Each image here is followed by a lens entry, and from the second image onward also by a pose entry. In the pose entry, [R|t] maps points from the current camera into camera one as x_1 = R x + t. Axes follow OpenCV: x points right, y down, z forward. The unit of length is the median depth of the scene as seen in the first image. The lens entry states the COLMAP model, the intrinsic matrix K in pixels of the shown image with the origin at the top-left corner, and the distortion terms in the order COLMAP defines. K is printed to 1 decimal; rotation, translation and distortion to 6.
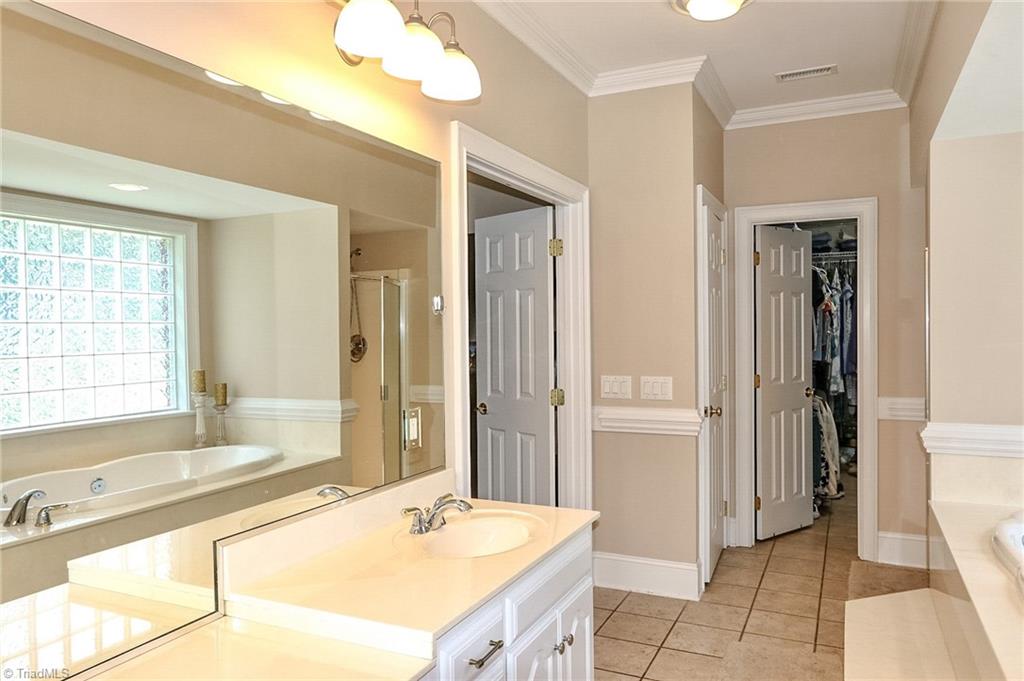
lens RADIAL K [[717.6, 0, 506.8], [0, 717.6, 342.0], [0, 0, 1]] dist [-0.009369, 0.008792]
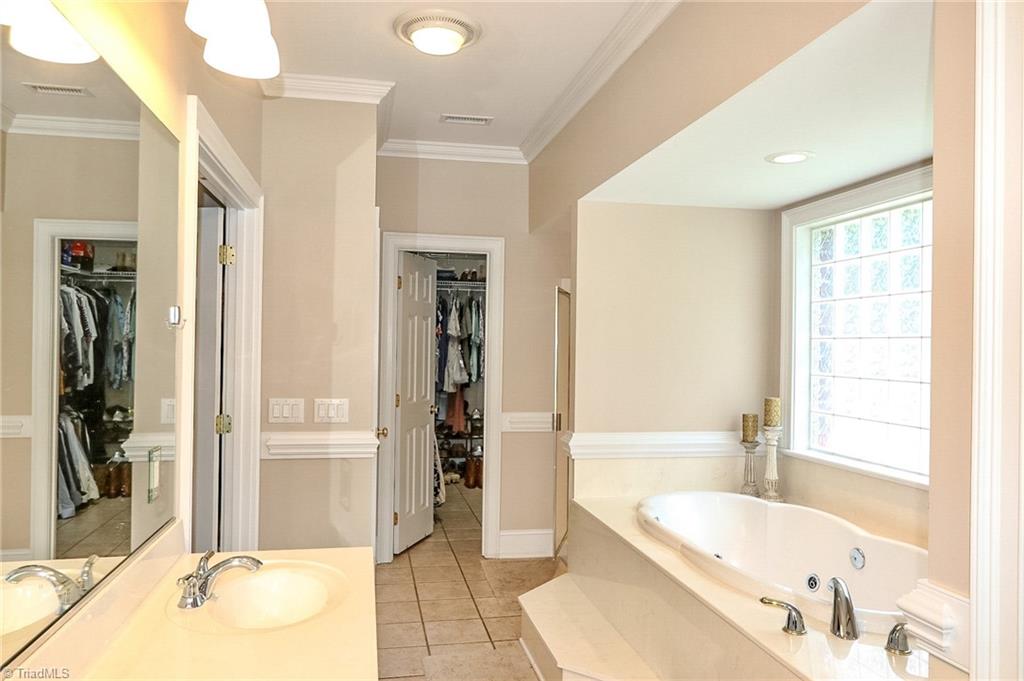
lens RADIAL K [[717.6, 0, 510.3], [0, 717.6, 341.0], [0, 0, 1]] dist [-0.009369, 0.008792]
pose [[0.802287, 0.027945, 0.596284, -0.170142], [-0.013127, 0.999488, -0.029179, -0.004056], [-0.596794, 0.015583, 0.802243, 0.080068]]
